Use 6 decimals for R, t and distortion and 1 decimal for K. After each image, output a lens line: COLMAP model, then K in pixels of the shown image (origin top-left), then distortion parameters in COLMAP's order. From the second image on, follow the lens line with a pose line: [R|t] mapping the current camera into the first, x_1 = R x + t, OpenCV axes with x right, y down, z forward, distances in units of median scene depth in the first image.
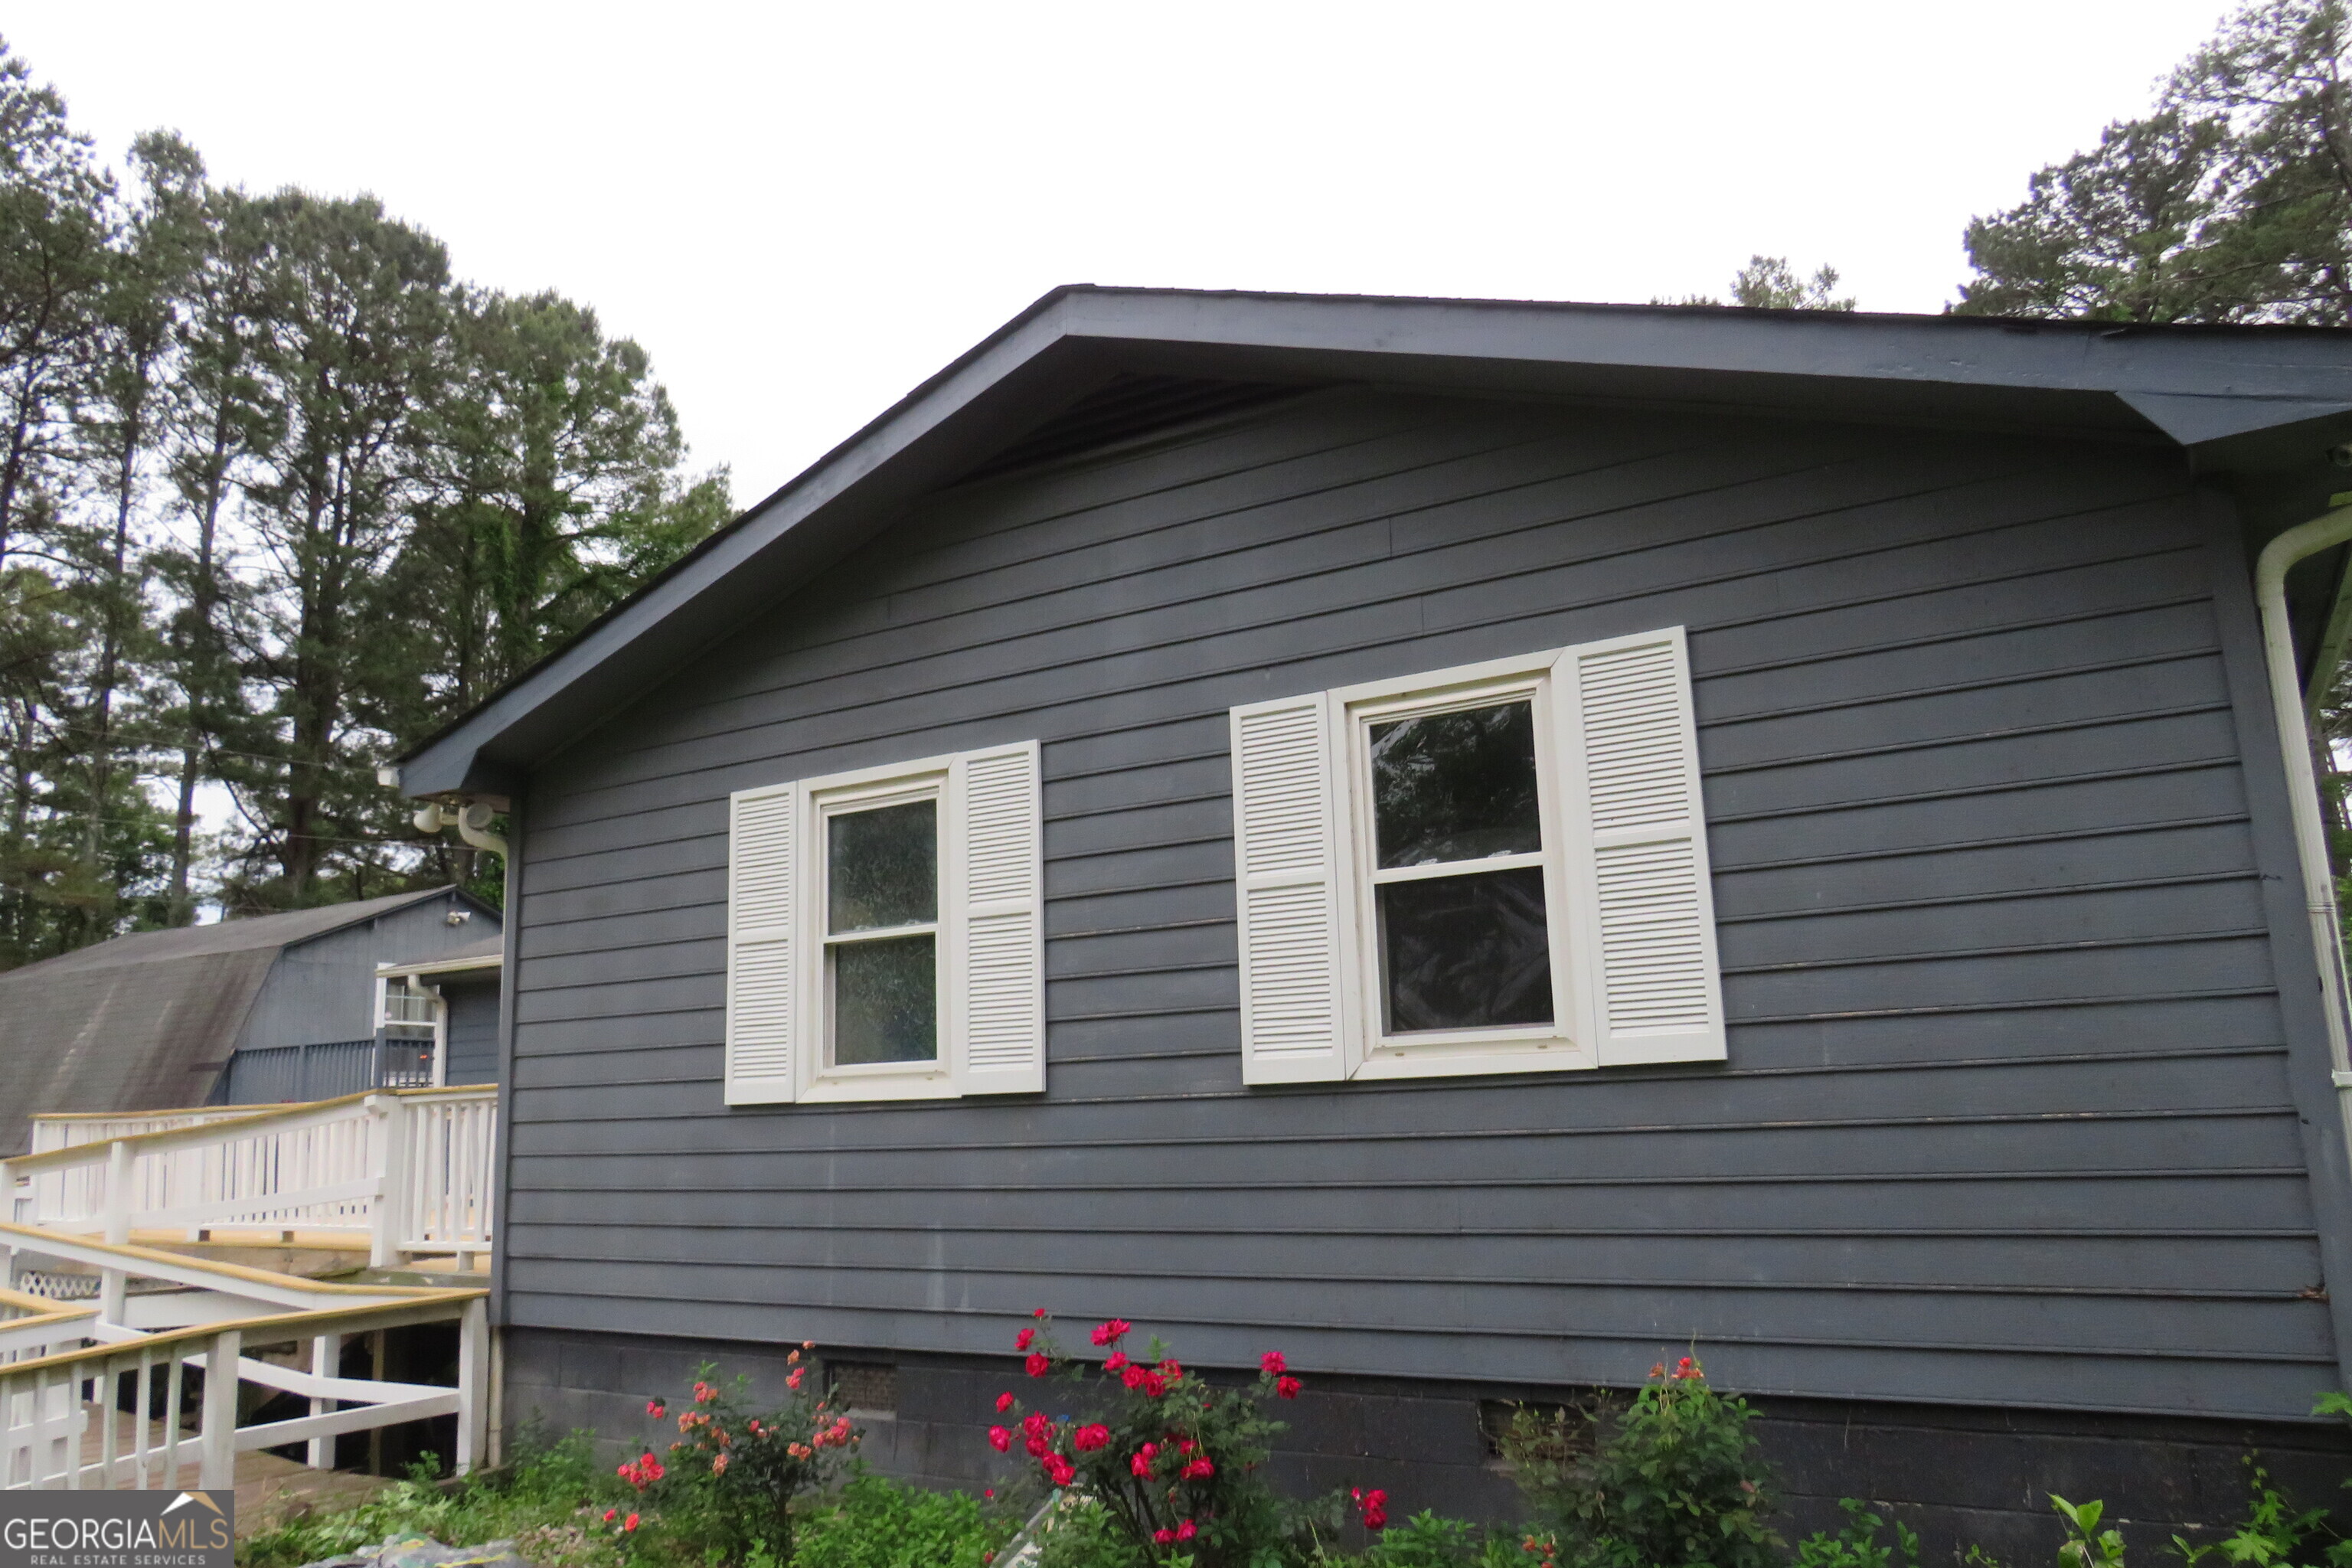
lens RADIAL K [[1659.1, 0, 1162.9], [0, 1659.1, 786.8], [0, 0, 1]] dist [-0.020257, 0.001839]
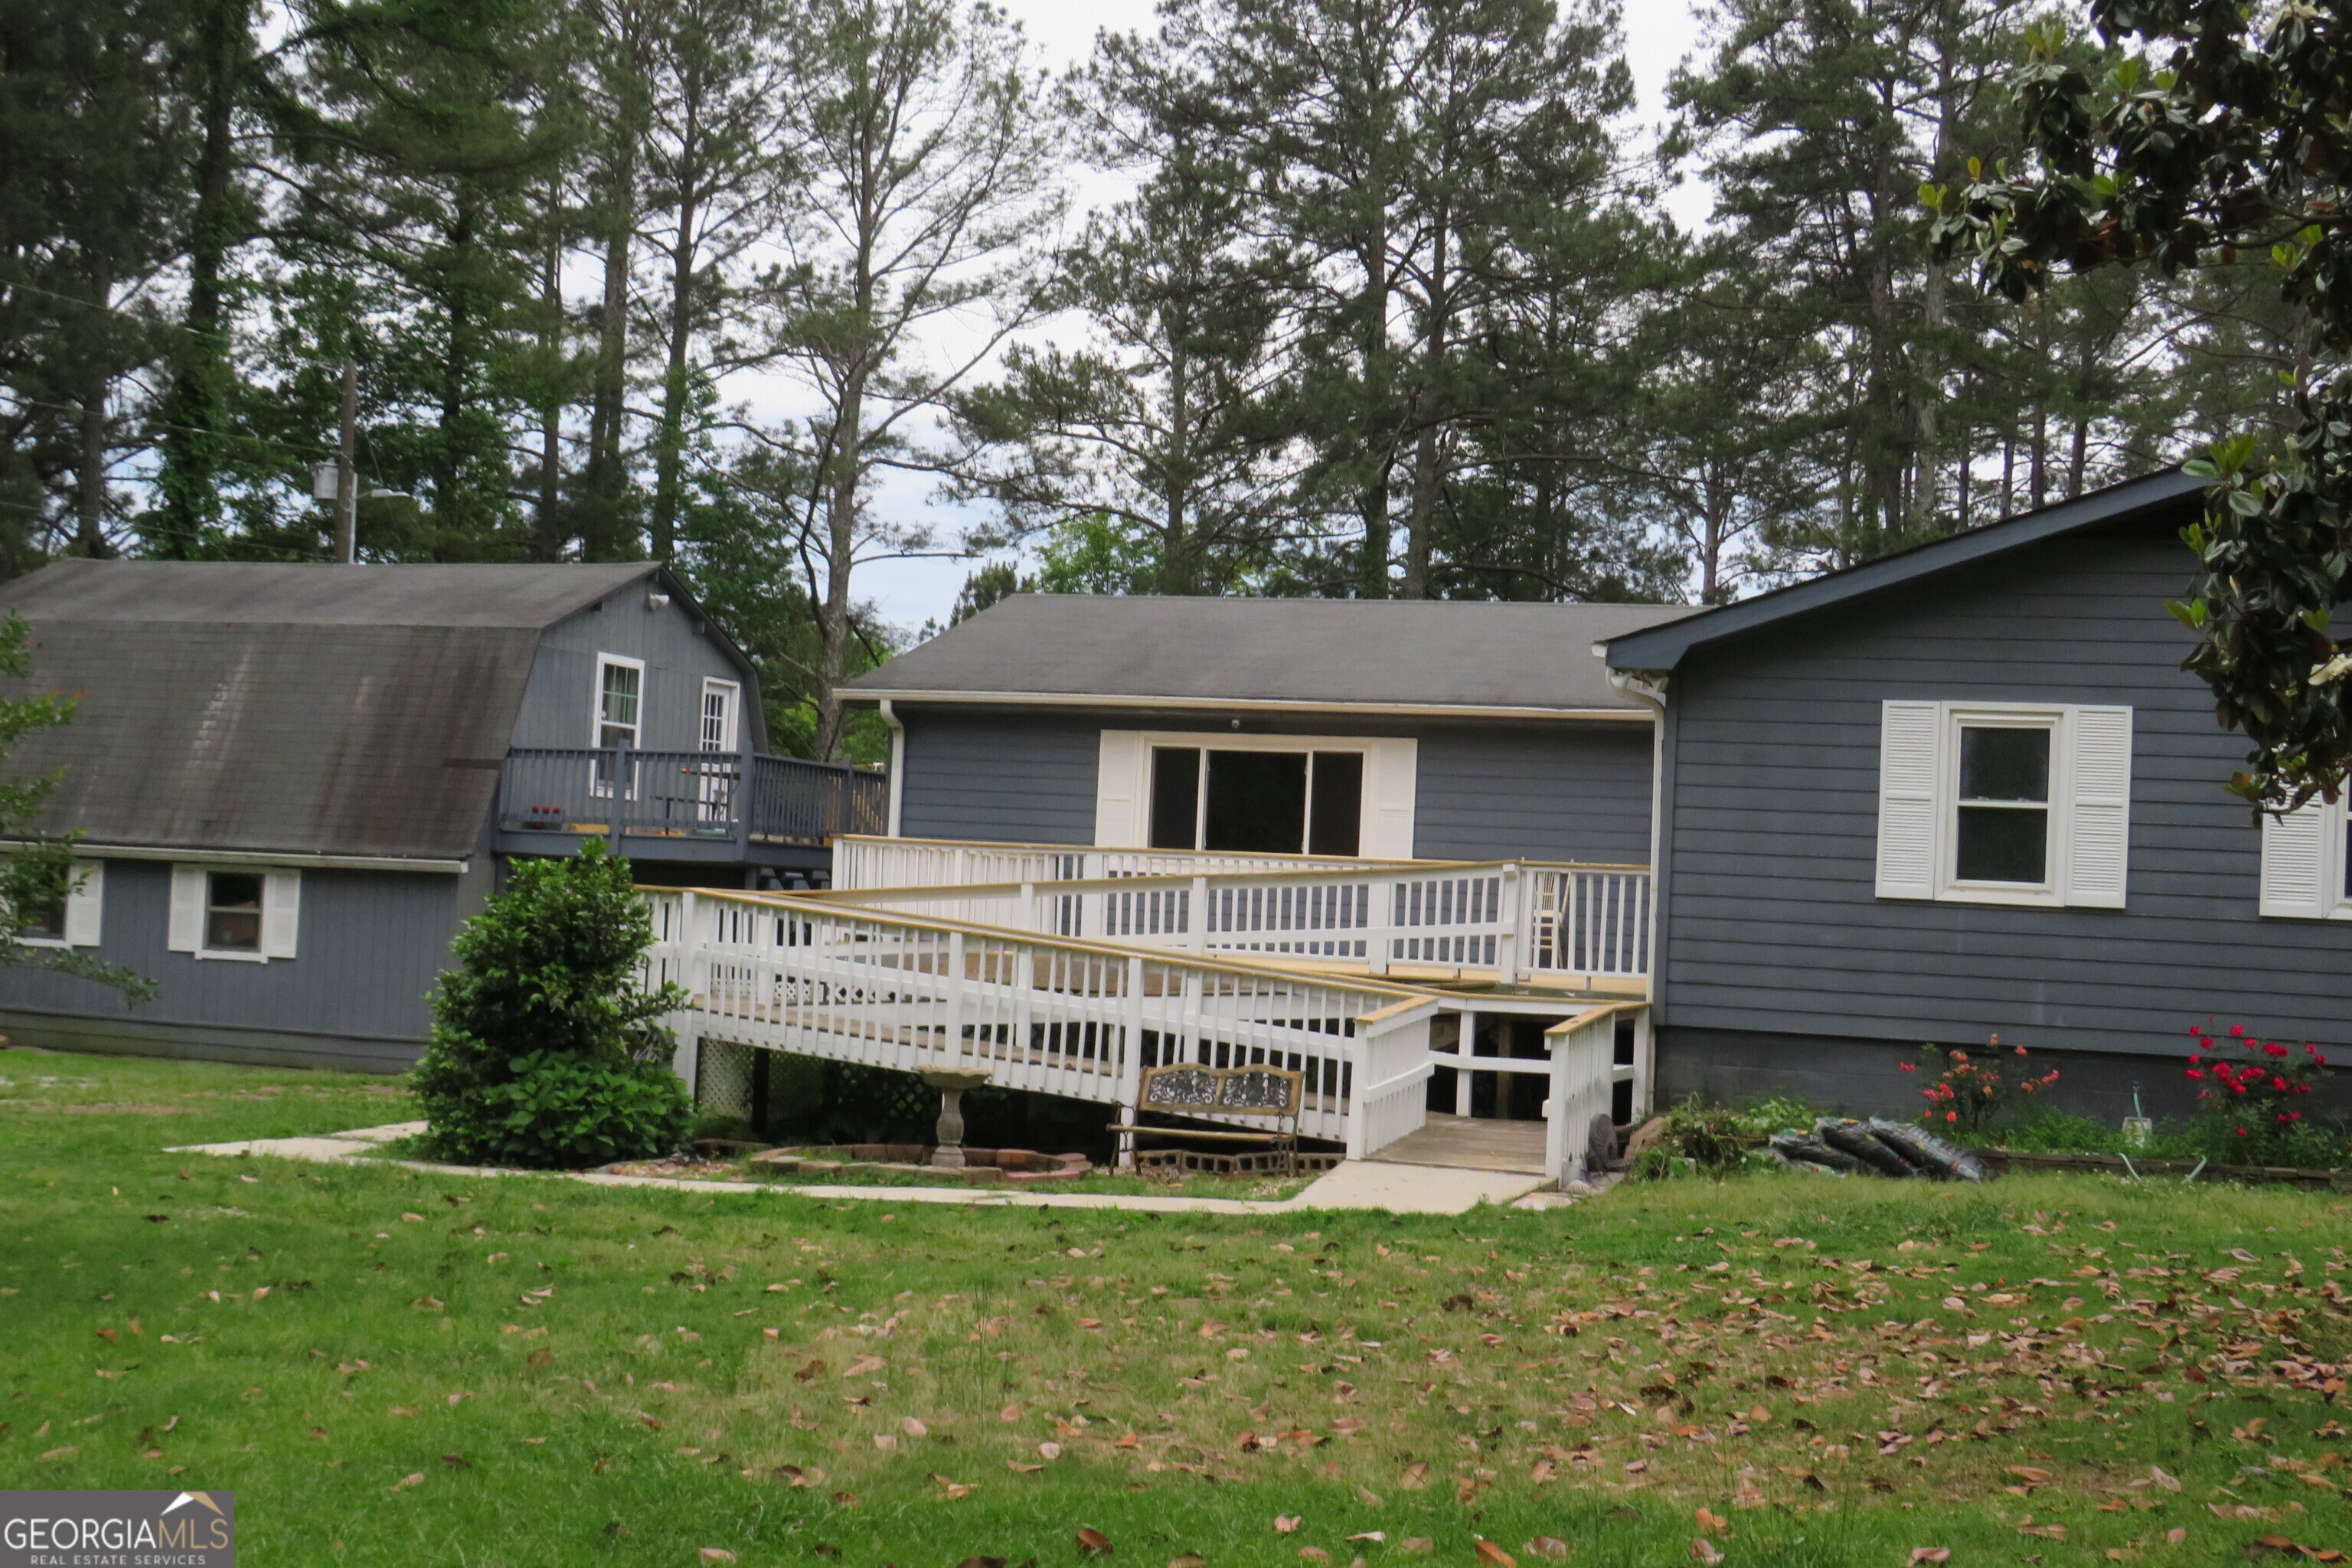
lens RADIAL K [[2942.4, 0, 1199.4], [0, 2942.4, 793.1], [0, 0, 1]] dist [-0.049975, 0.000000]
pose [[0.974882, 0.088072, 0.204571, -1.110907], [-0.119425, 0.981998, 0.146349, -0.182787], [-0.187999, -0.167104, 0.967850, -1.203298]]
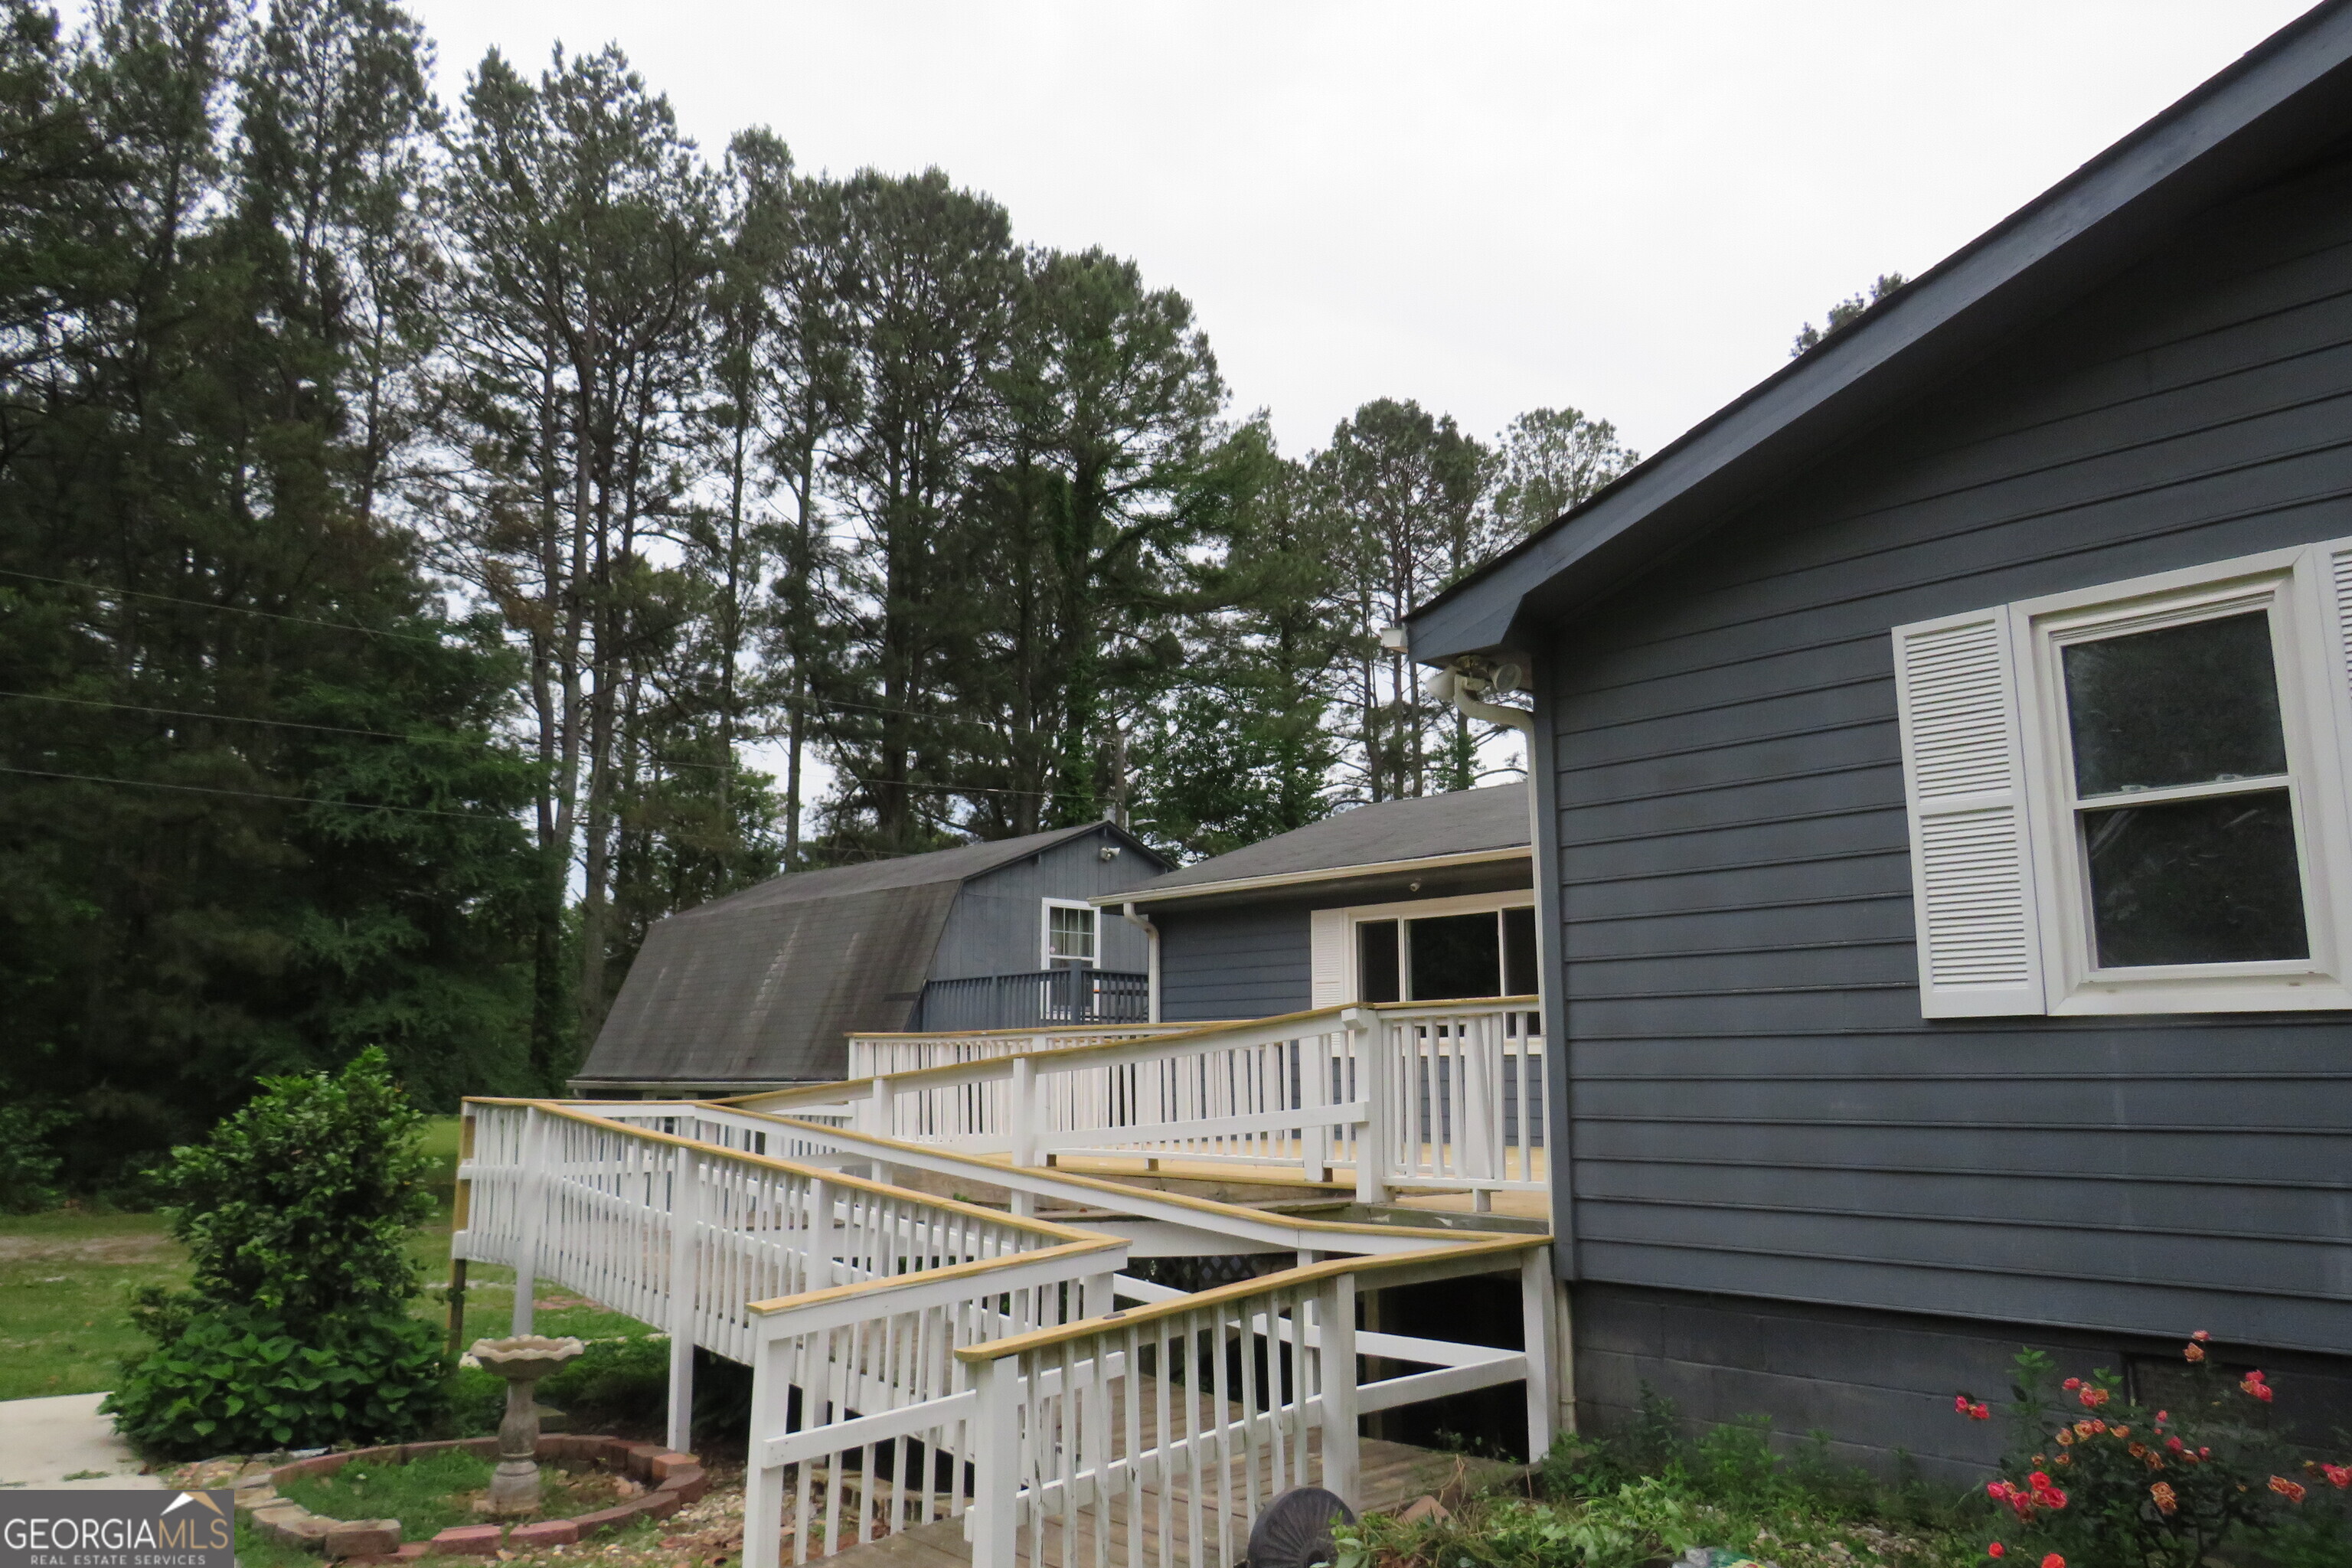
lens RADIAL K [[1659.1, 0, 1185.8], [0, 1659.1, 788.6], [0, 0, 1]] dist [-0.020257, 0.001839]
pose [[0.965174, -0.017137, -0.261046, -0.293260], [0.024472, 0.999391, 0.024873, 0.040557], [0.260460, -0.030395, 0.965006, 0.114740]]
